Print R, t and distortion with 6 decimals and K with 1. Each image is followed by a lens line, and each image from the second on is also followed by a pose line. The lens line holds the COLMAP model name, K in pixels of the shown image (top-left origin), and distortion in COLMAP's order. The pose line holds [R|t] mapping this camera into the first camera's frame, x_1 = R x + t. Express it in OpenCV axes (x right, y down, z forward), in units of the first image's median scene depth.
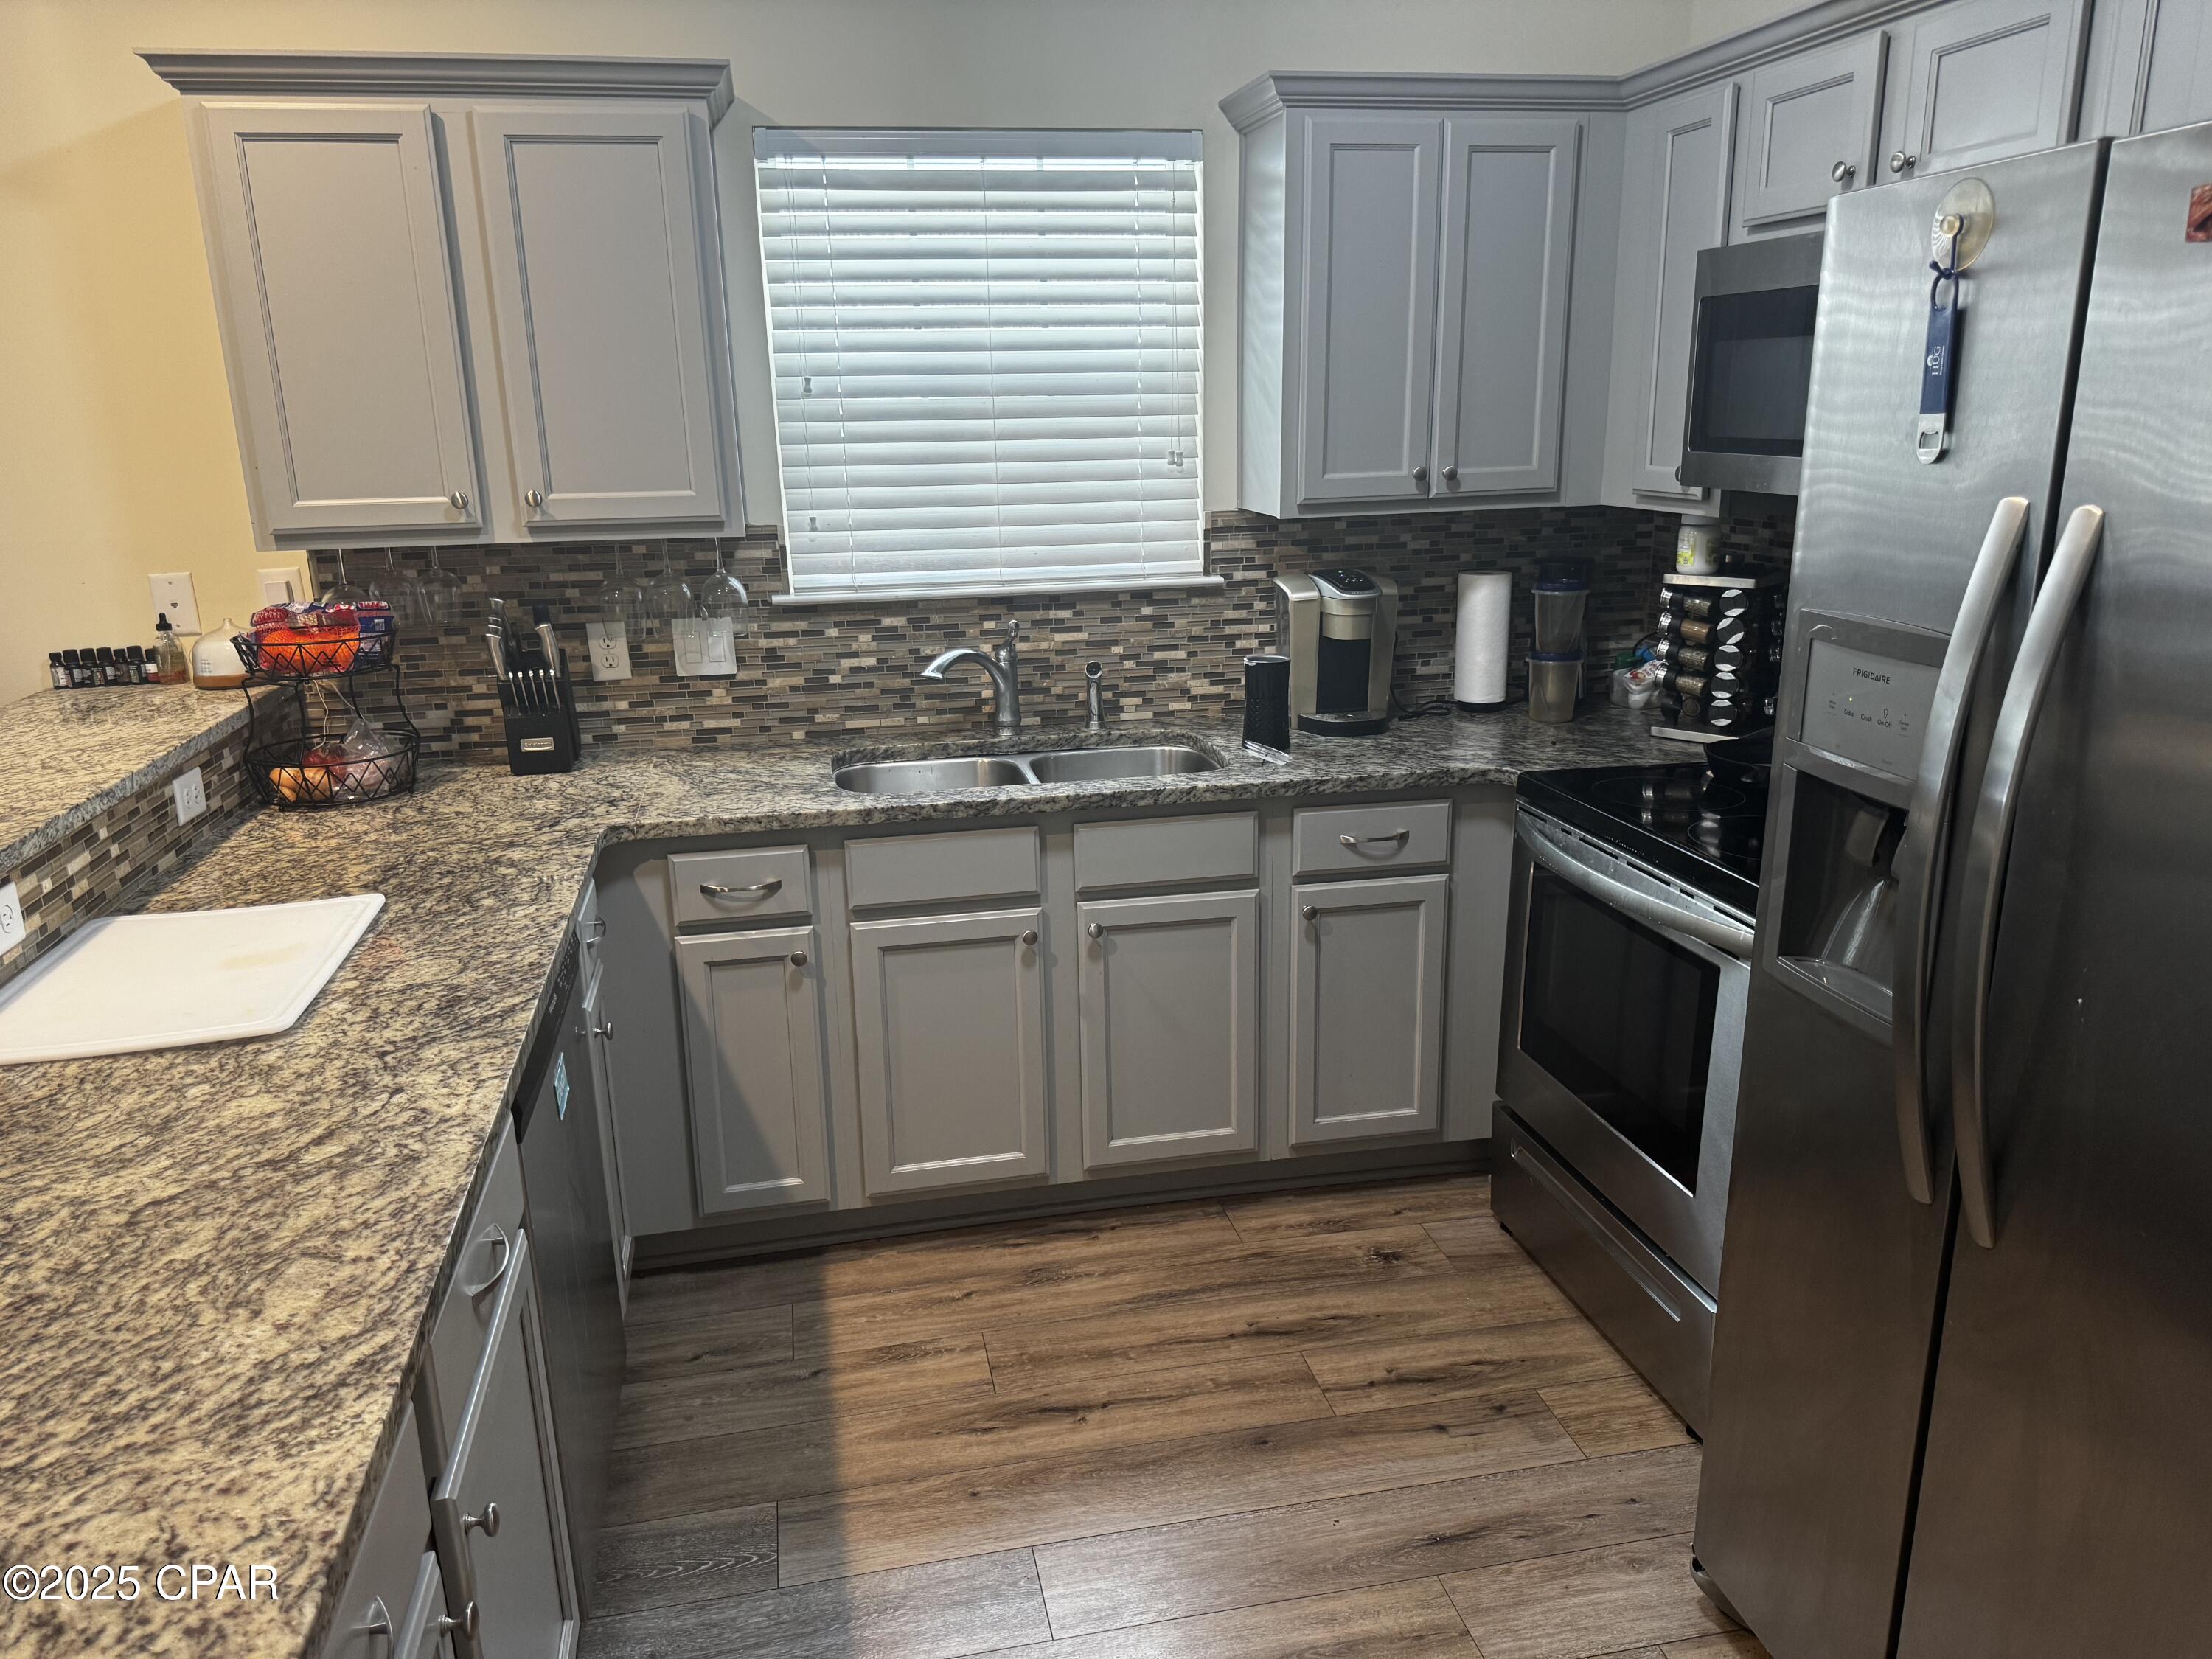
lens RADIAL K [[1555.7, 0, 1106.0], [0, 1555.7, 829.5], [0, 0, 1]] dist [0.193263, -0.363268]
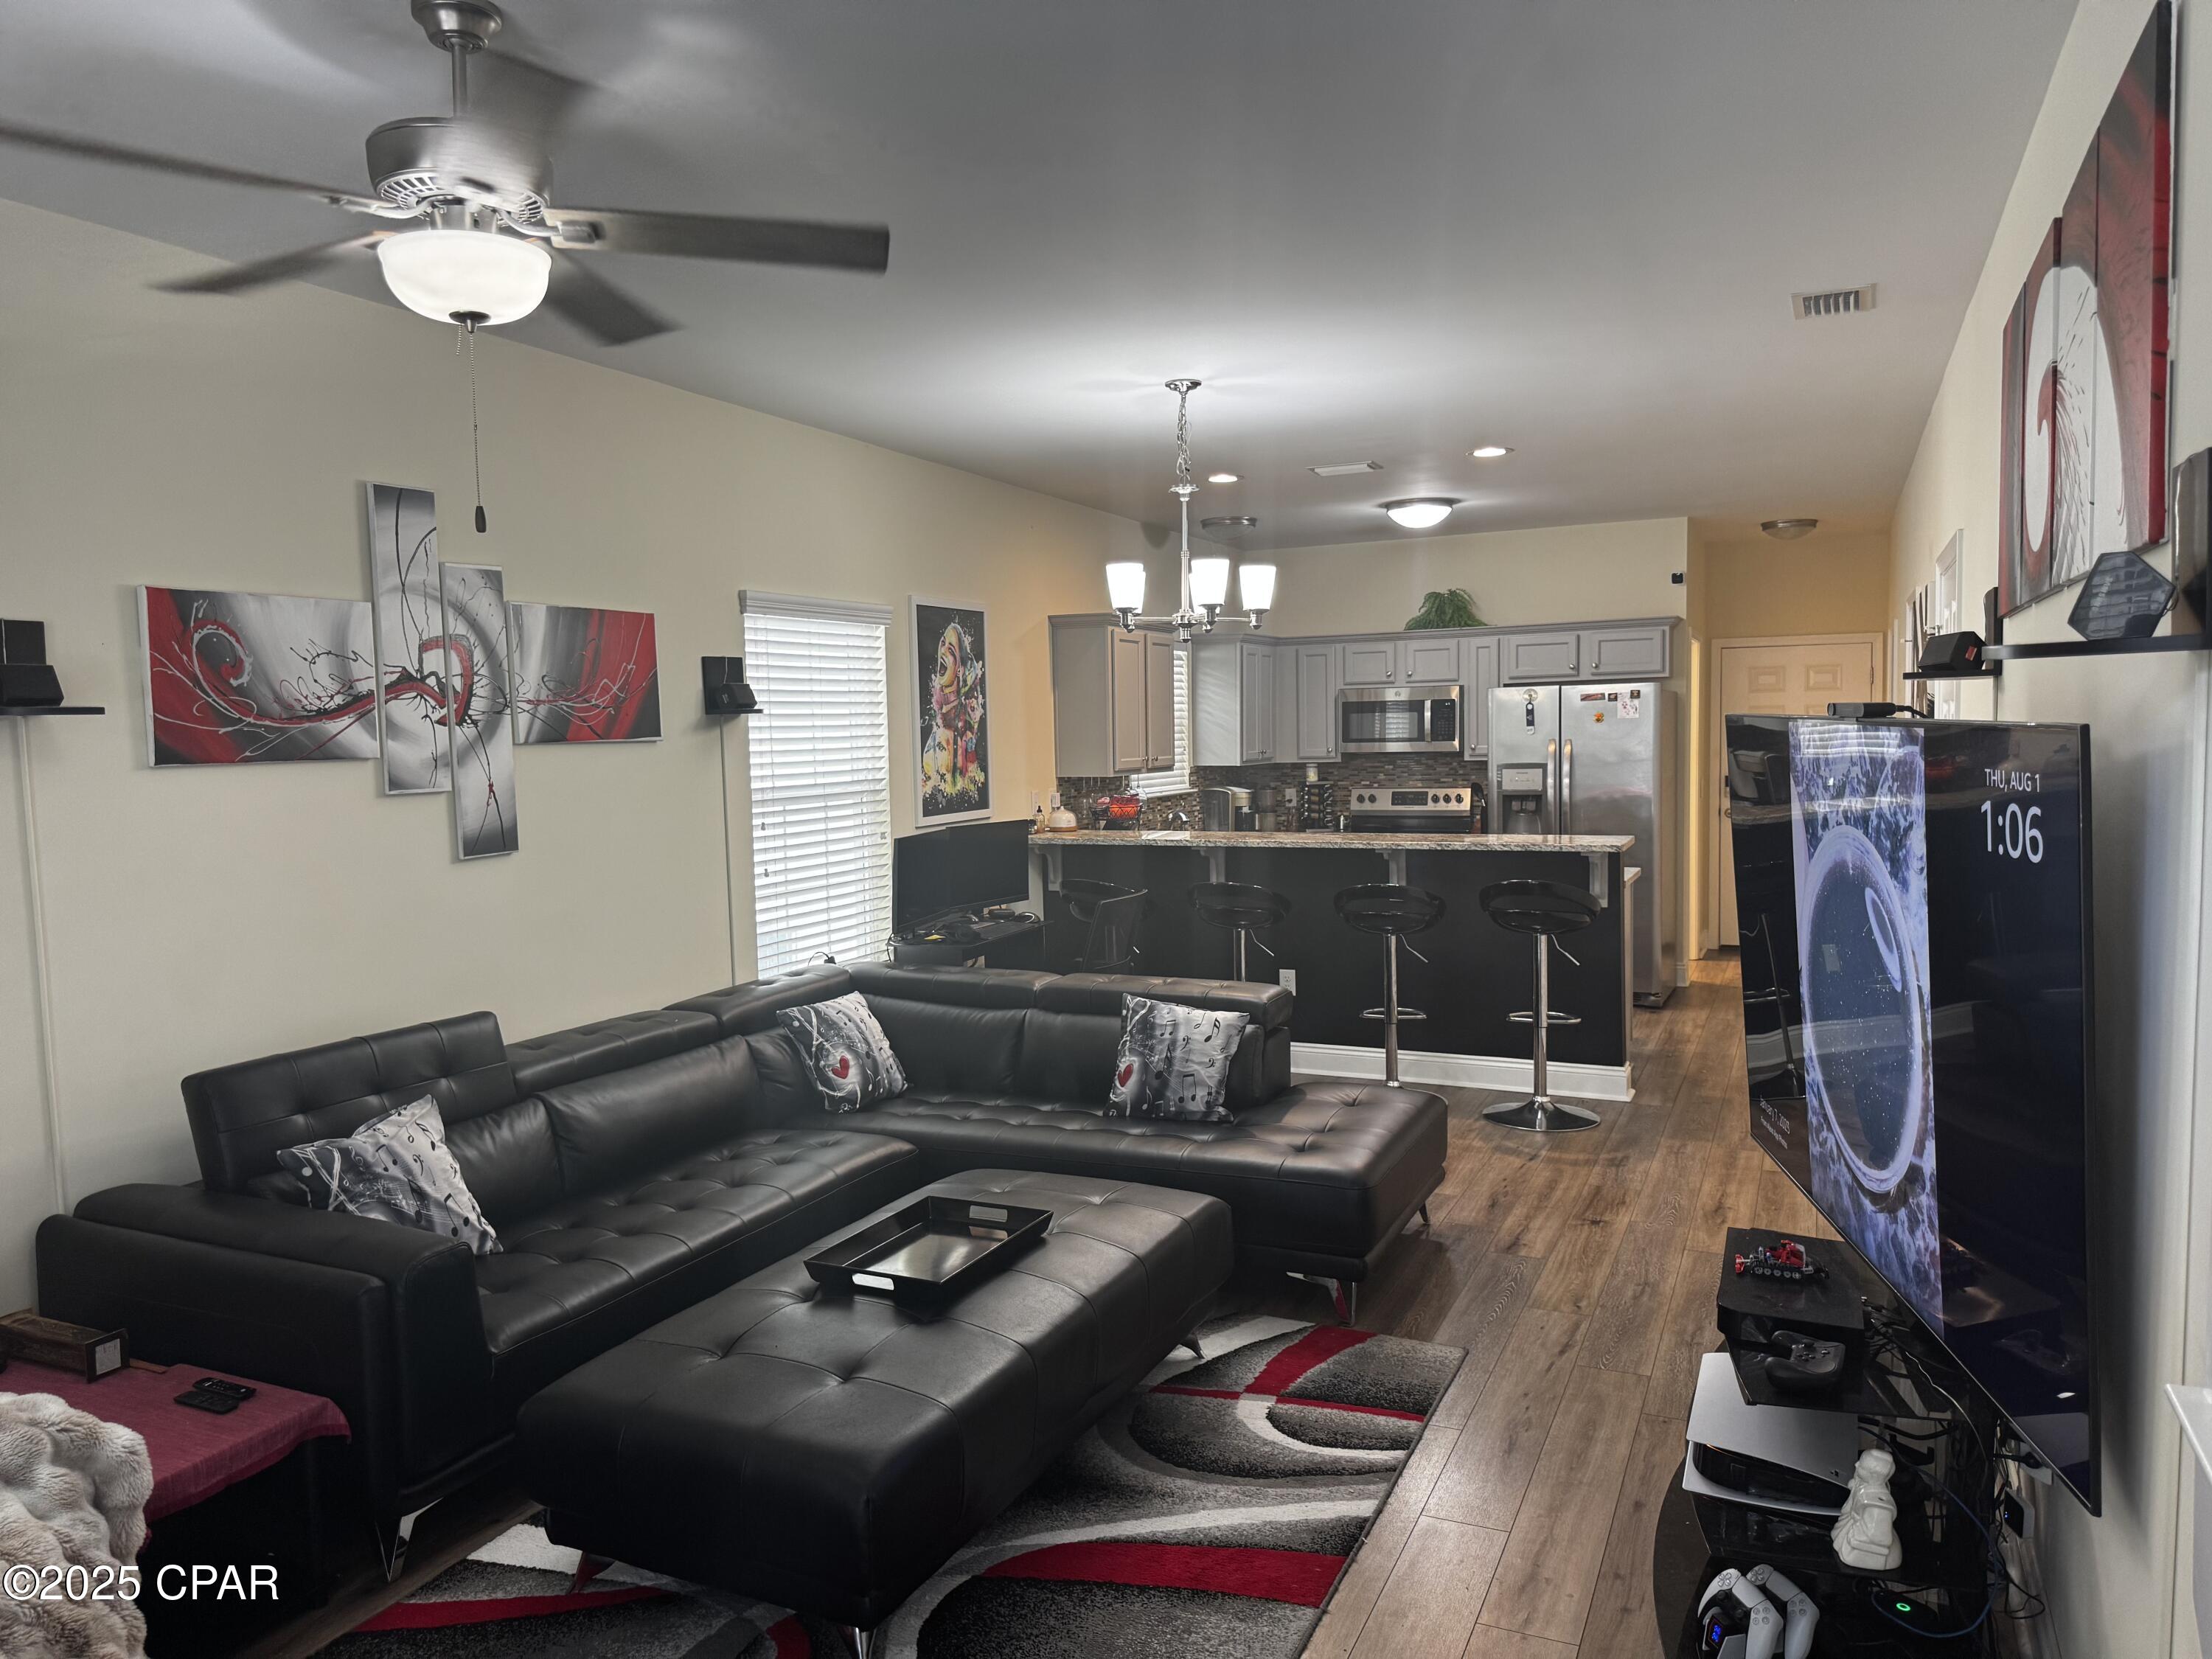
lens RADIAL K [[1555.7, 0, 1106.0], [0, 1555.7, 829.5], [0, 0, 1]] dist [0.193263, -0.363268]
pose [[0.583679, -0.042984, 0.810846, -2.325998], [0.219700, 0.969710, -0.106742, 0.172793], [-0.781697, 0.240446, 0.575444, -0.462525]]
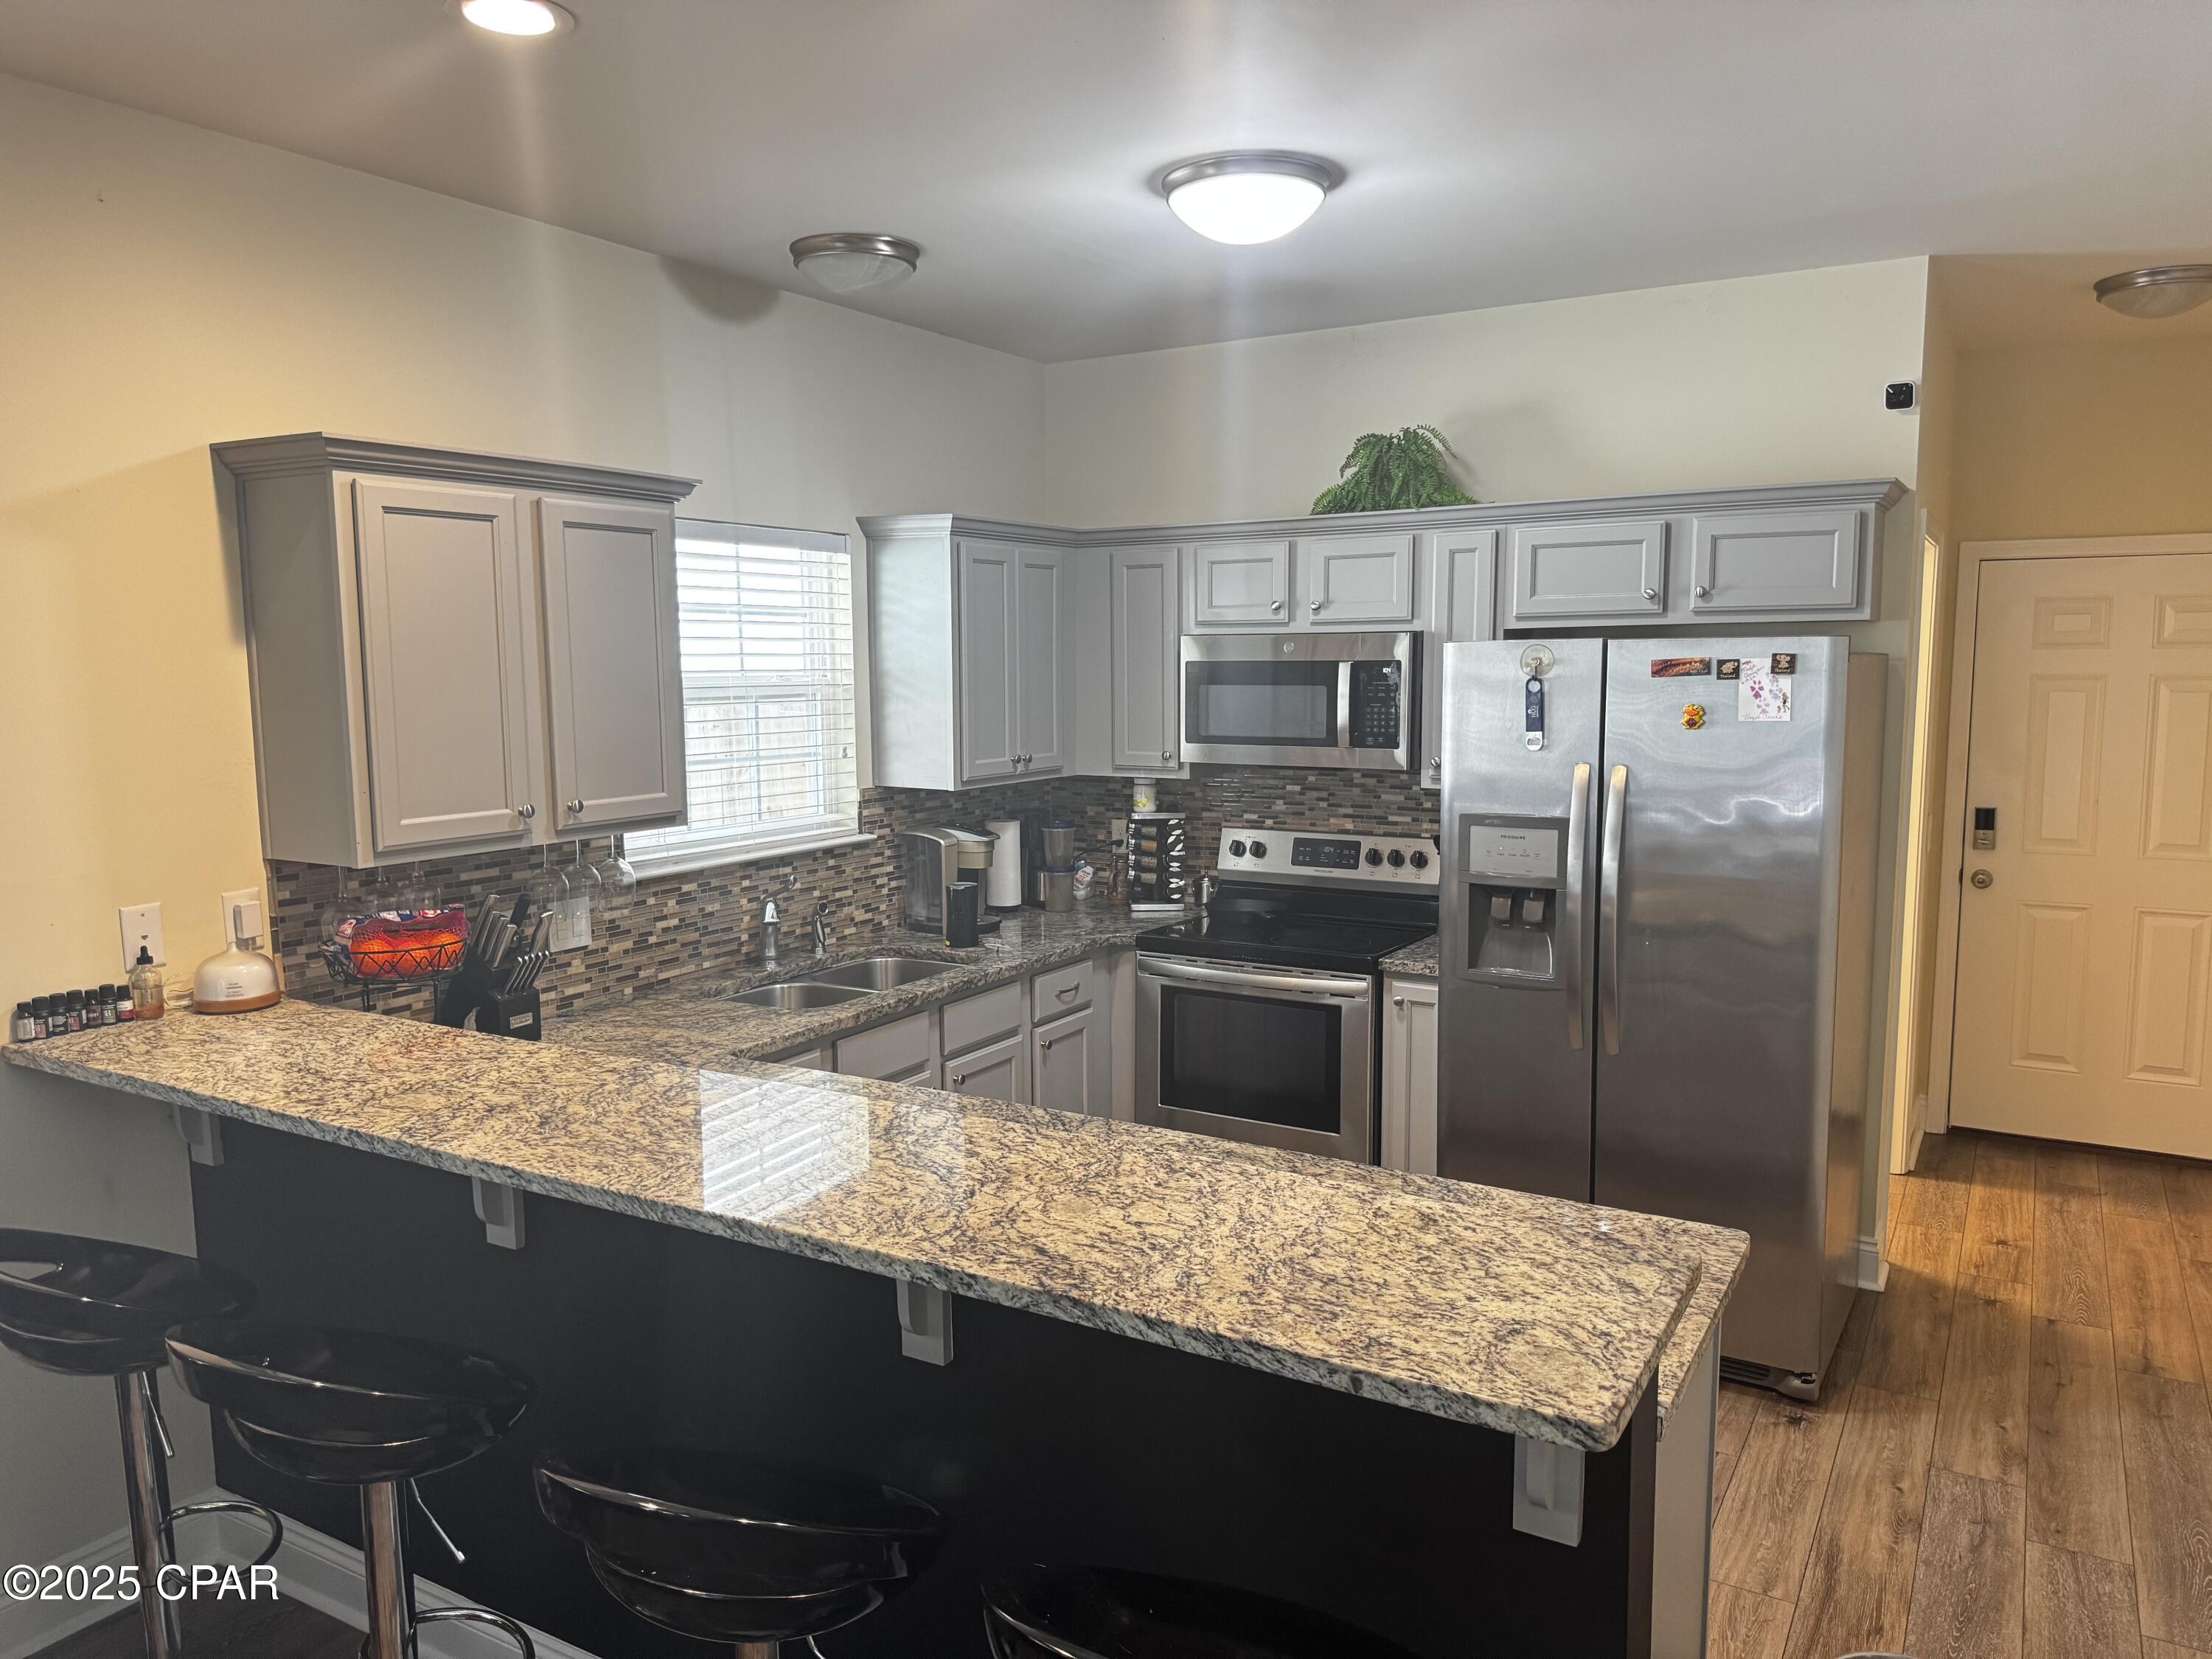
lens RADIAL K [[1586.1, 0, 1098.3], [0, 1586.1, 840.2], [0, 0, 1]] dist [0.109951, -0.151944]
pose [[0.665827, -0.072548, 0.742571, -0.855484], [0.188422, 0.979351, -0.073267, -0.016656], [-0.721923, 0.188699, 0.665748, -0.075634]]
